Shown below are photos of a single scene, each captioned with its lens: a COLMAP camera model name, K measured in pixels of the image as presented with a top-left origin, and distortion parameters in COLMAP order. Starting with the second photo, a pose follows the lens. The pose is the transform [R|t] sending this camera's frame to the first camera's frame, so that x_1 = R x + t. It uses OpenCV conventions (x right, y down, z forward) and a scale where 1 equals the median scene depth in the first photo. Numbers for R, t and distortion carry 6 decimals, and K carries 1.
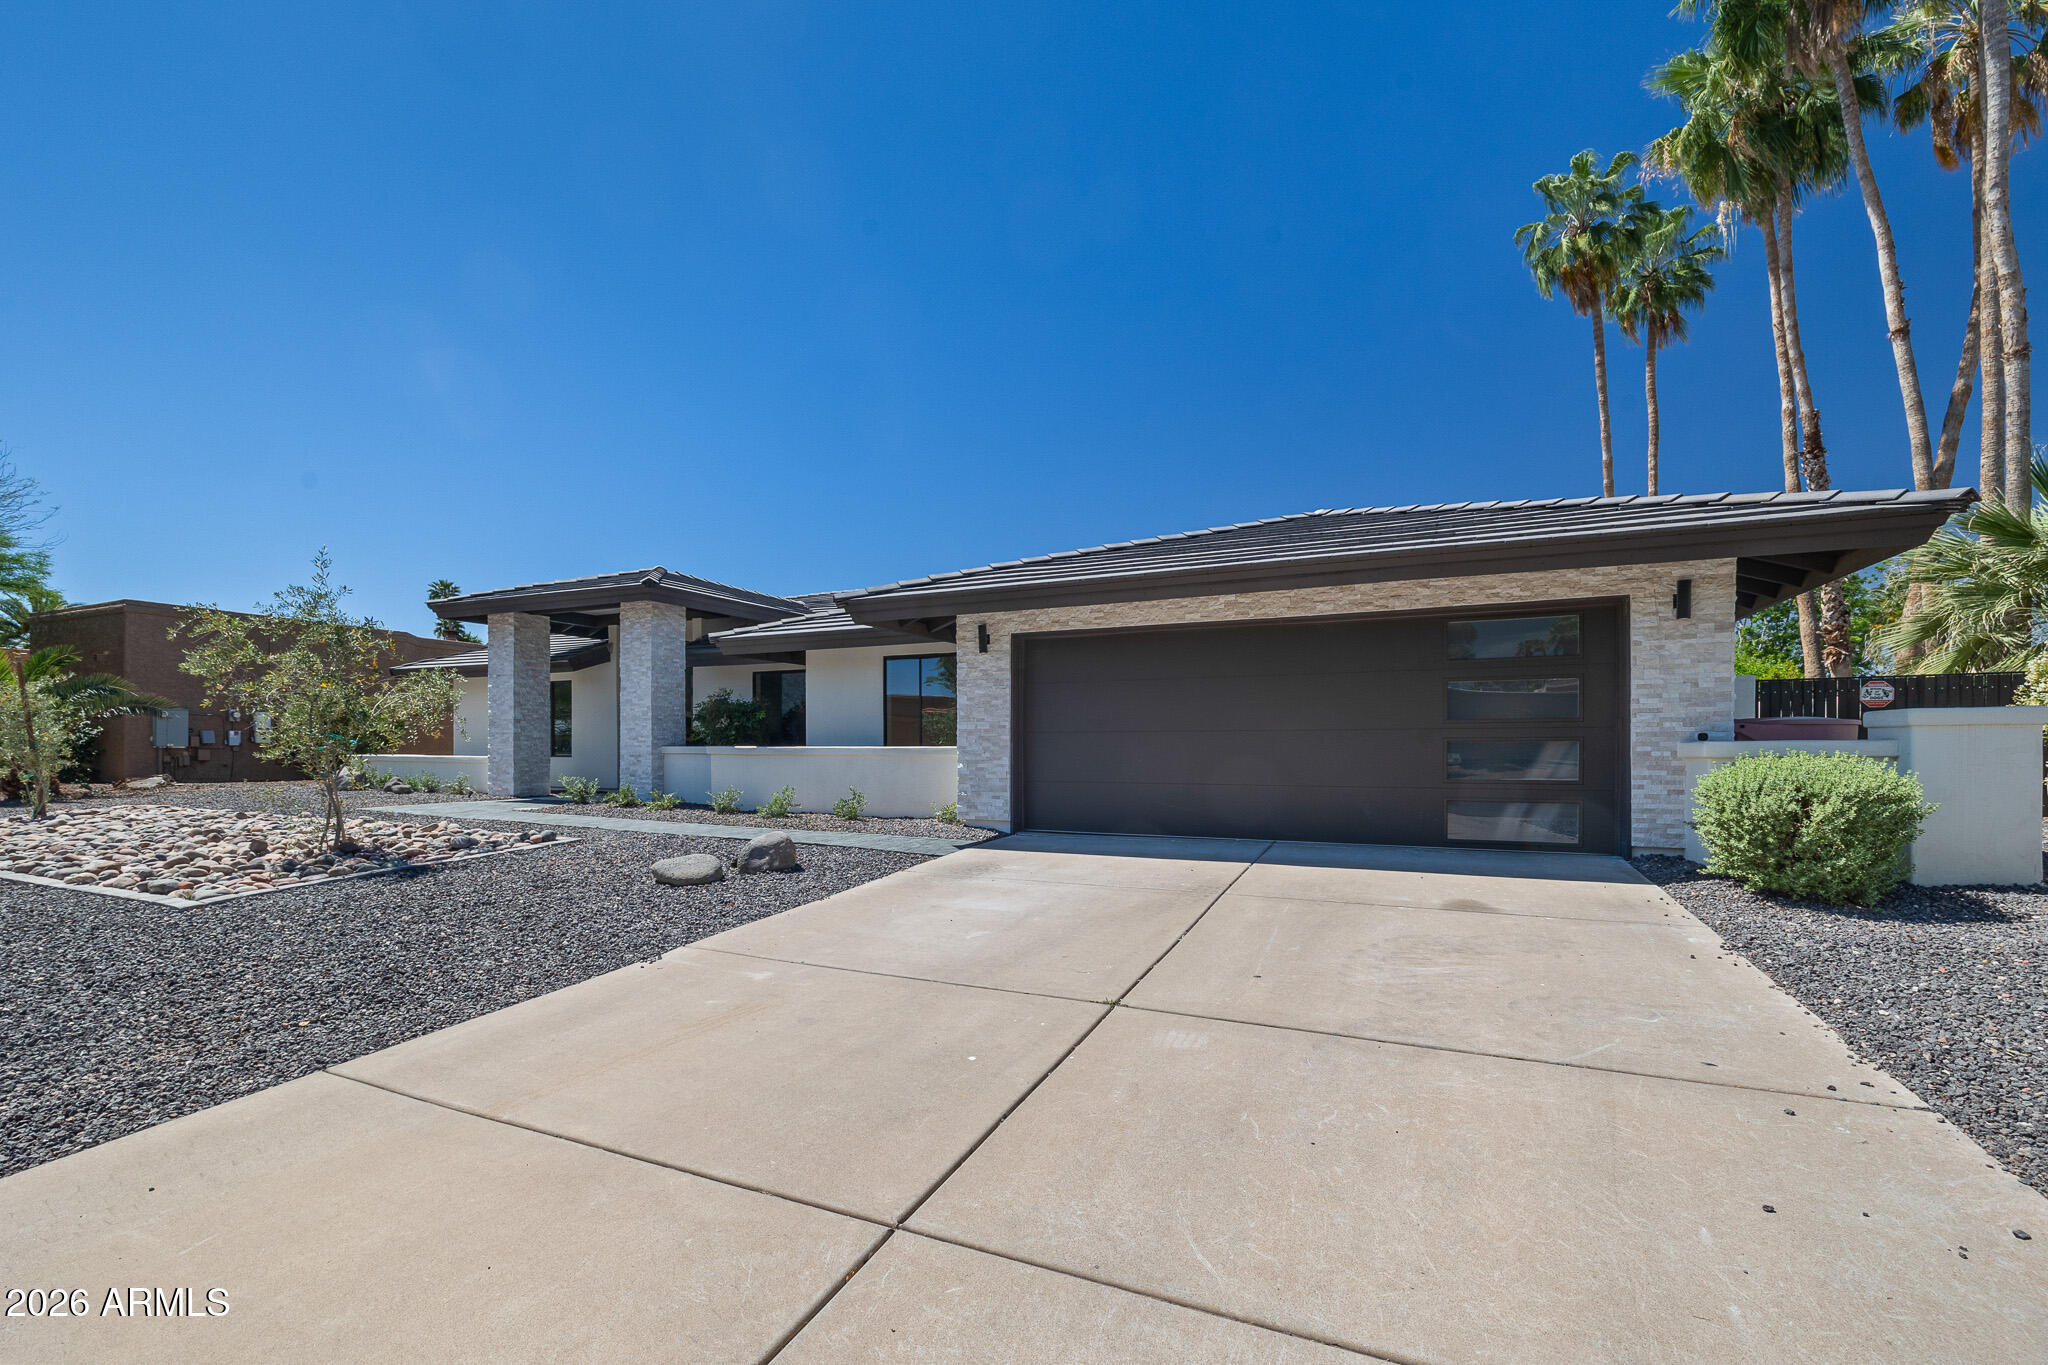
lens RADIAL K [[854.6, 0, 1078.0], [0, 854.6, 746.4], [0, 0, 1]] dist [0.007677, -0.000293]
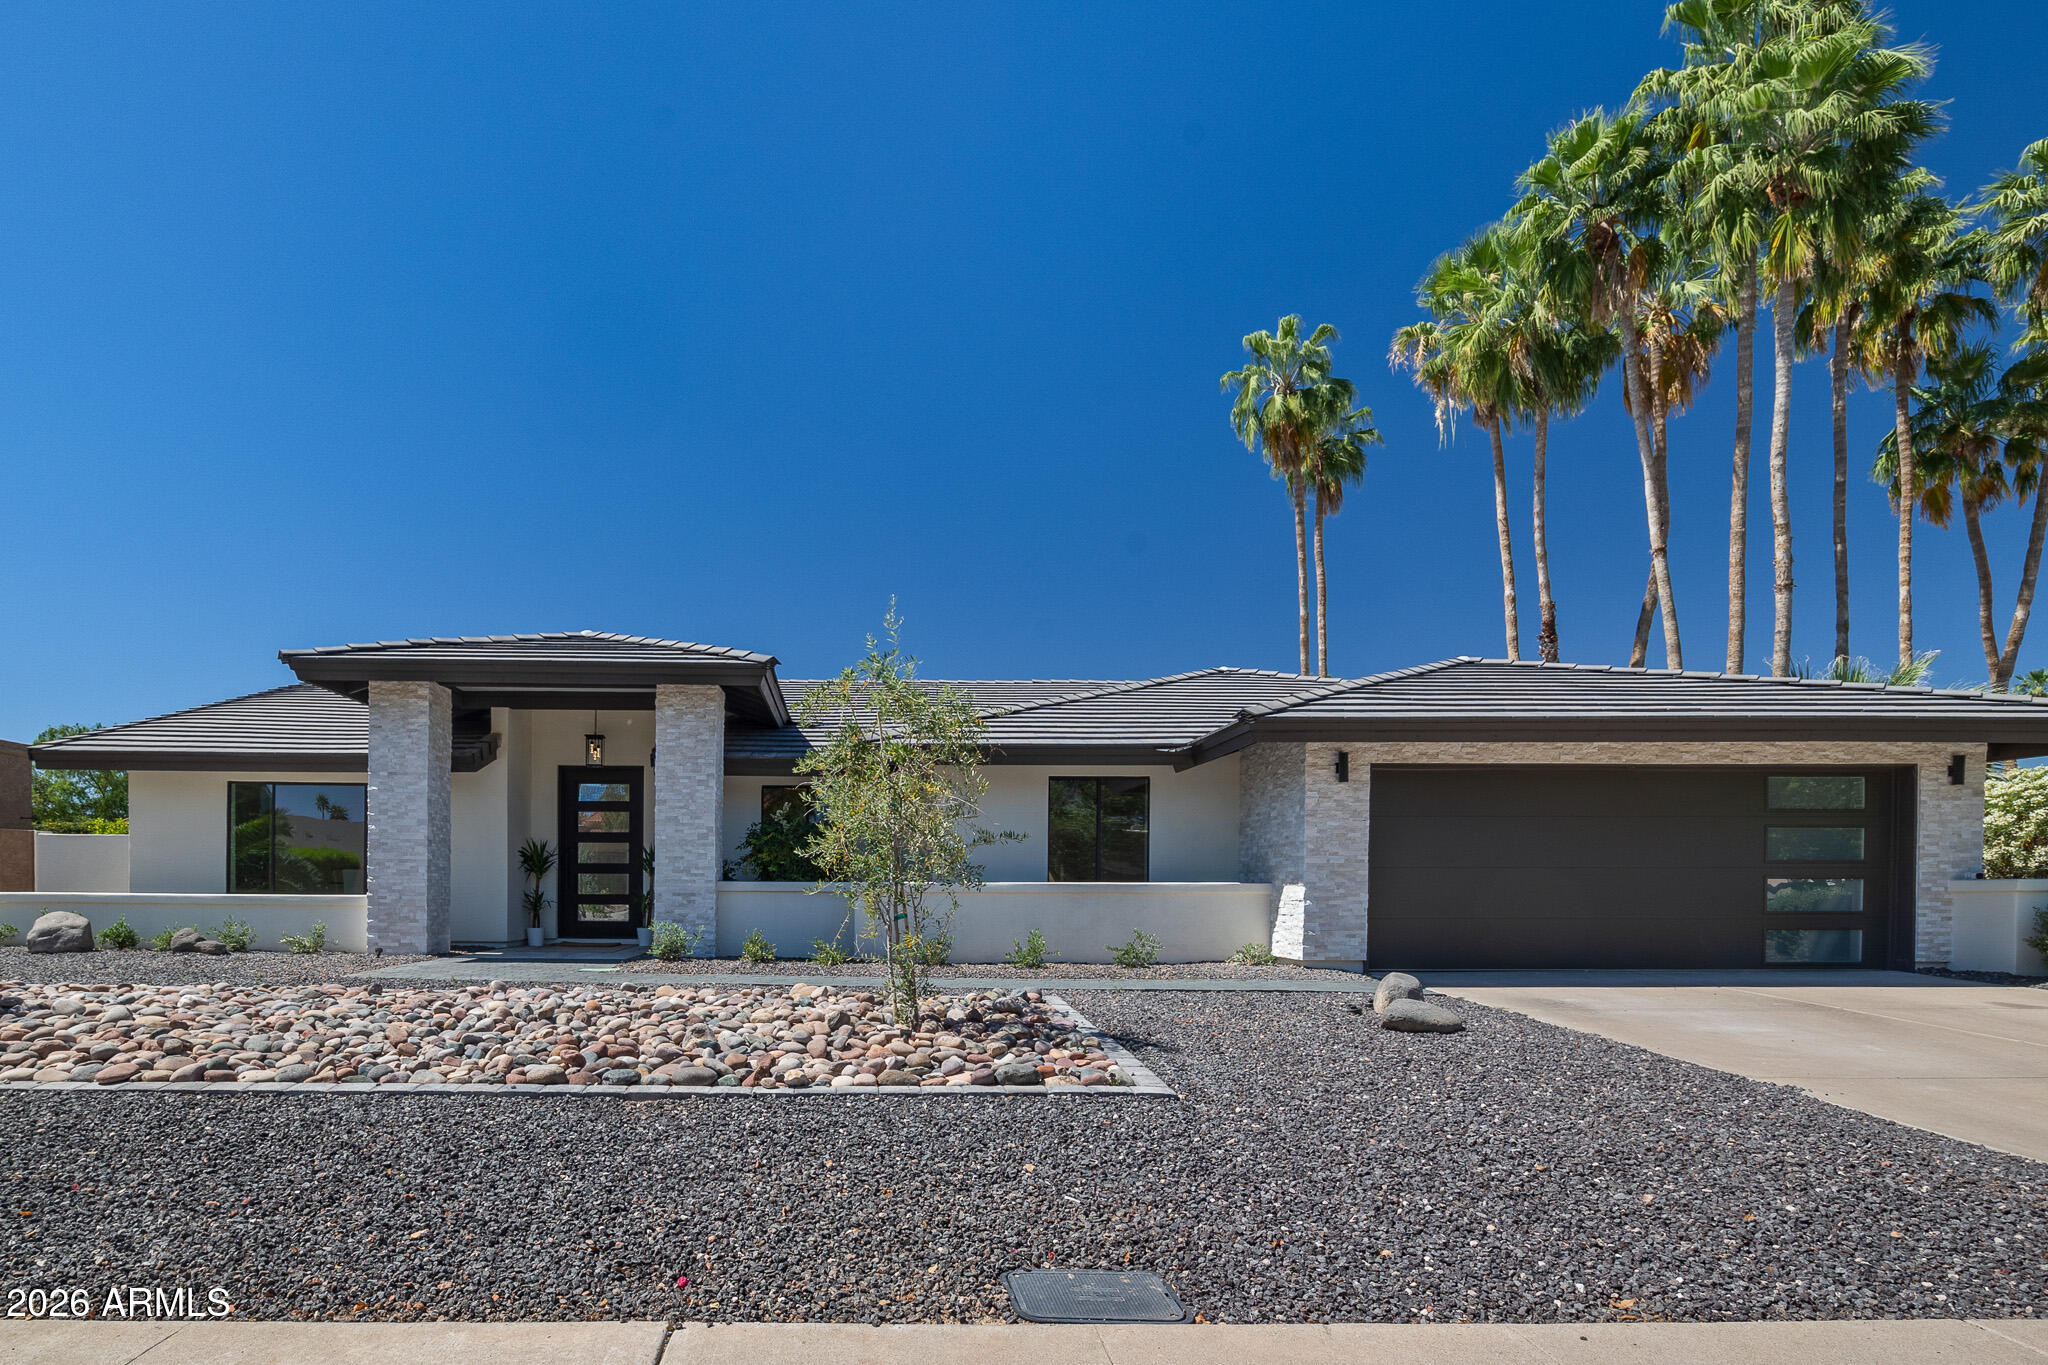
lens RADIAL K [[1037.0, 0, 885.8], [0, 1037.0, 892.1], [0, 0, 1]] dist [0.010038, 0.000304]
pose [[0.908416, 0.002526, 0.418060, -0.992117], [-0.002661, 0.999996, -0.000260, 0.012448], [-0.418060, -0.000876, 0.908419, 0.164728]]
